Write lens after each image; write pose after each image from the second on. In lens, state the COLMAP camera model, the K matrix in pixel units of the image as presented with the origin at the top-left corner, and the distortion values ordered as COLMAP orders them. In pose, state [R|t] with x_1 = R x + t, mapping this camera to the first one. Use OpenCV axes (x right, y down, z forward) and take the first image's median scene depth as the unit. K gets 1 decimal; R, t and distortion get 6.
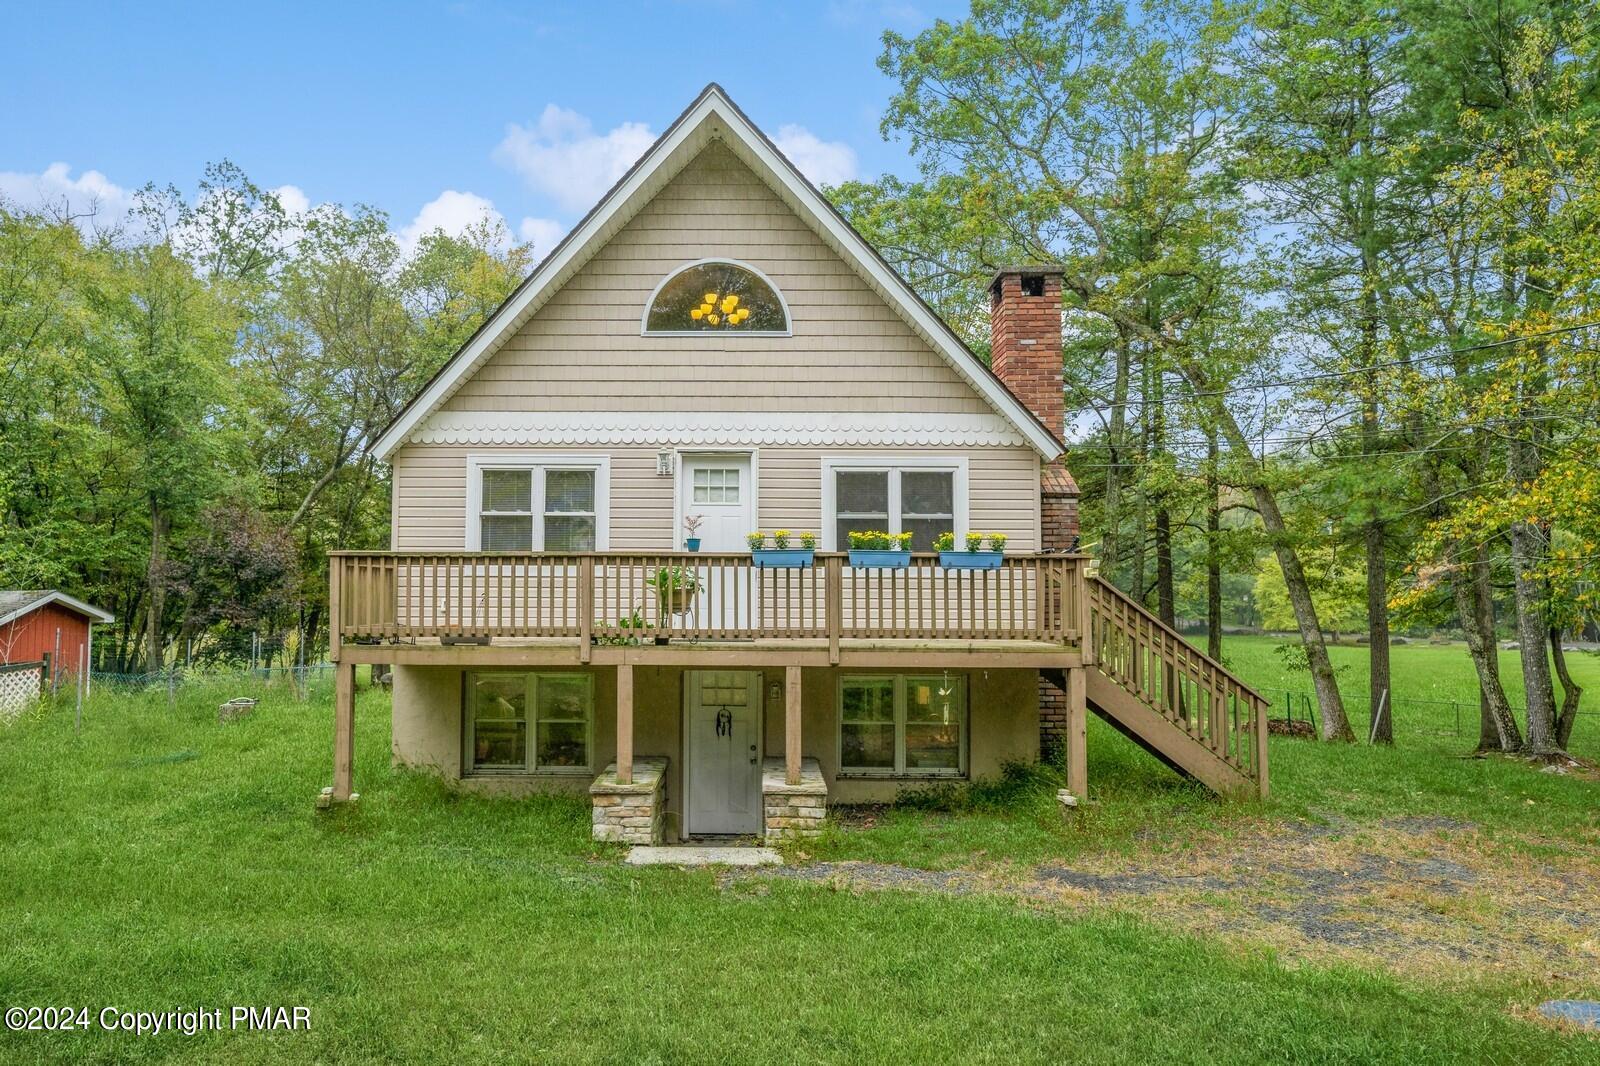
lens RADIAL K [[1131.8, 0, 800.0], [0, 1131.8, 547.9], [0, 0, 1]] dist [0.057328, 0.002451]
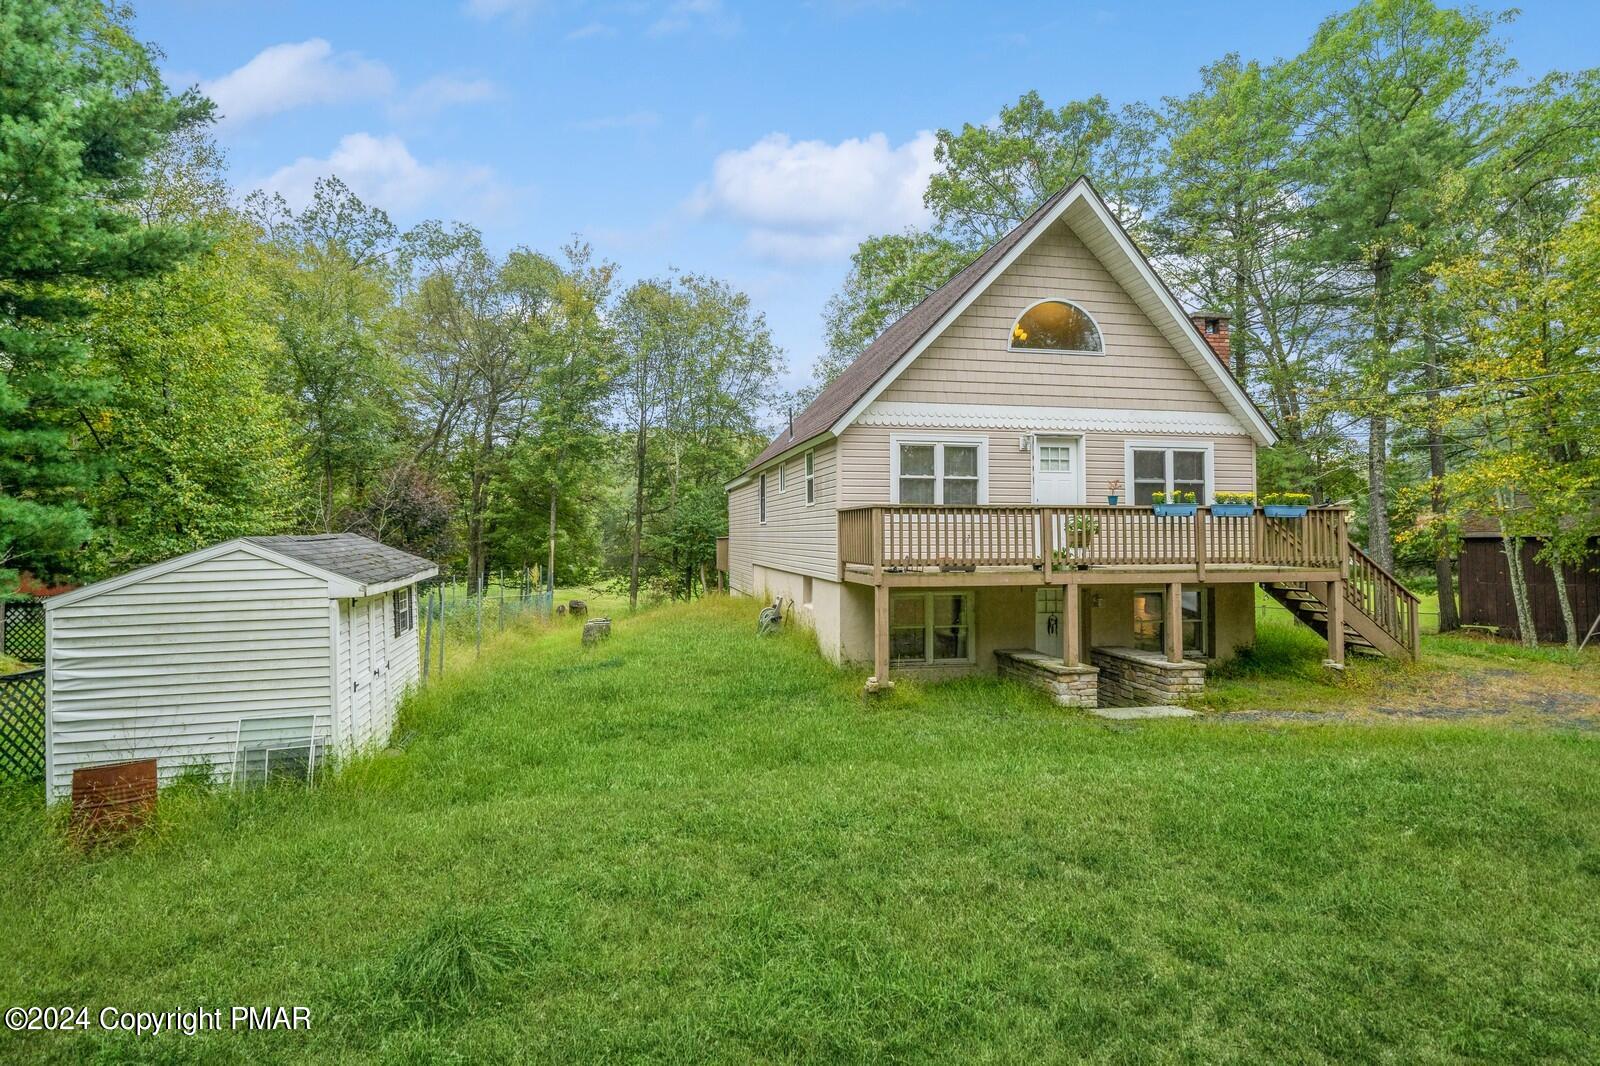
lens RADIAL K [[854.2, 0, 800.0], [0, 854.2, 516.8], [0, 0, 1]] dist [0.008609, 0.003004]
pose [[0.975112, -0.000540, 0.221713, -0.629406], [-0.004318, 0.999761, 0.021423, -0.003391], [-0.221672, -0.021847, 0.974877, 0.020624]]
